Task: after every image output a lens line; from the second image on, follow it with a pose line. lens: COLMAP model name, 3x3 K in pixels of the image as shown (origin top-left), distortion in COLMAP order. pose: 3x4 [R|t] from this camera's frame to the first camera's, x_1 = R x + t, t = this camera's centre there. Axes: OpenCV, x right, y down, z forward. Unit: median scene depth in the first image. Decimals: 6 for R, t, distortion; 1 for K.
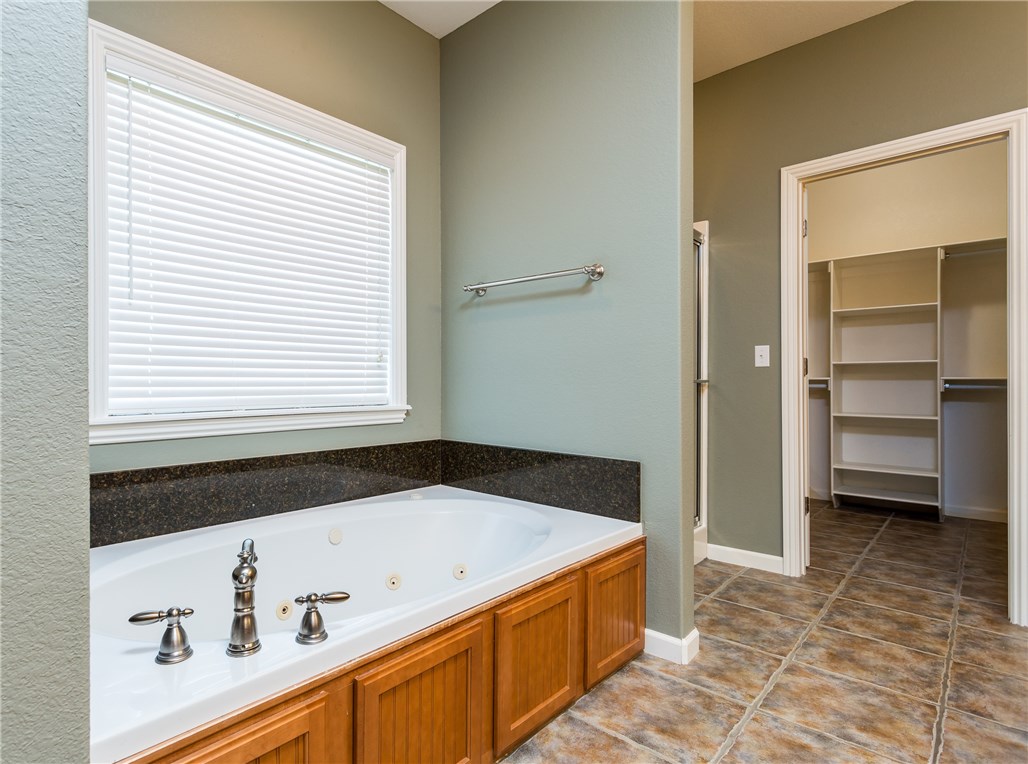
lens RADIAL K [[538.3, 0, 514.0], [0, 538.3, 382.0], [0, 0, 1]] dist [-0.000736, -0.000100]
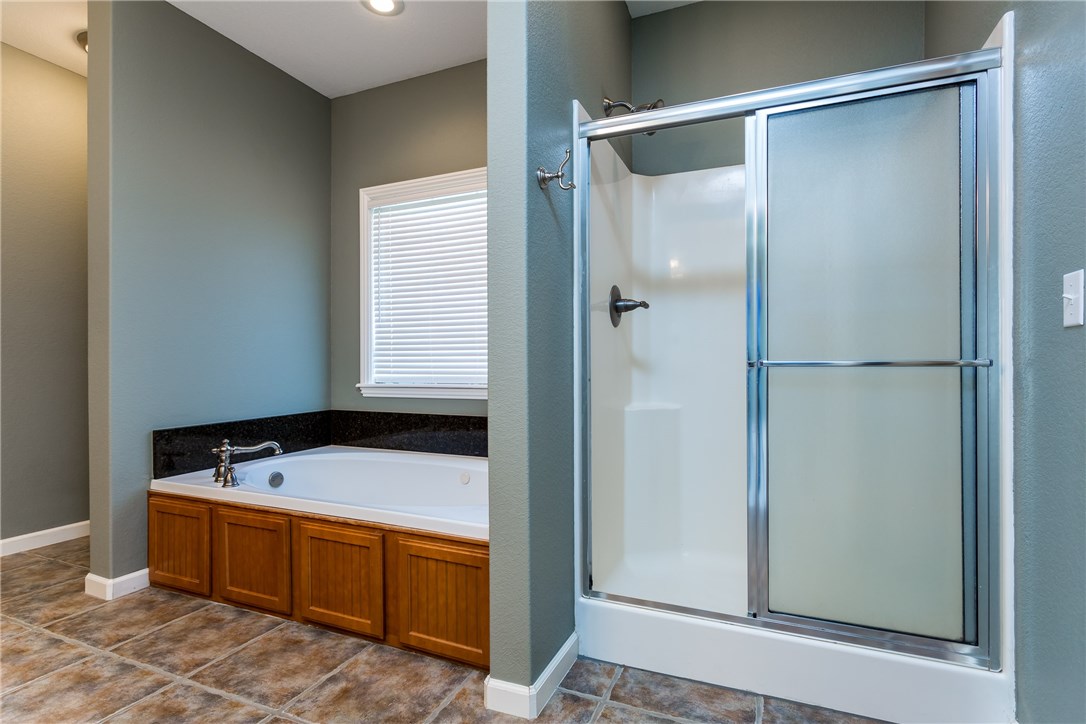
lens RADIAL K [[537.5, 0, 543.0], [0, 537.5, 362.0], [0, 0, 1]] dist [0.001492, 0.000559]
pose [[0.327870, -0.005106, -0.944709, 1.354380], [0.005039, 0.999981, -0.003656, -0.003118], [0.944710, -0.003561, 0.327889, 0.972119]]
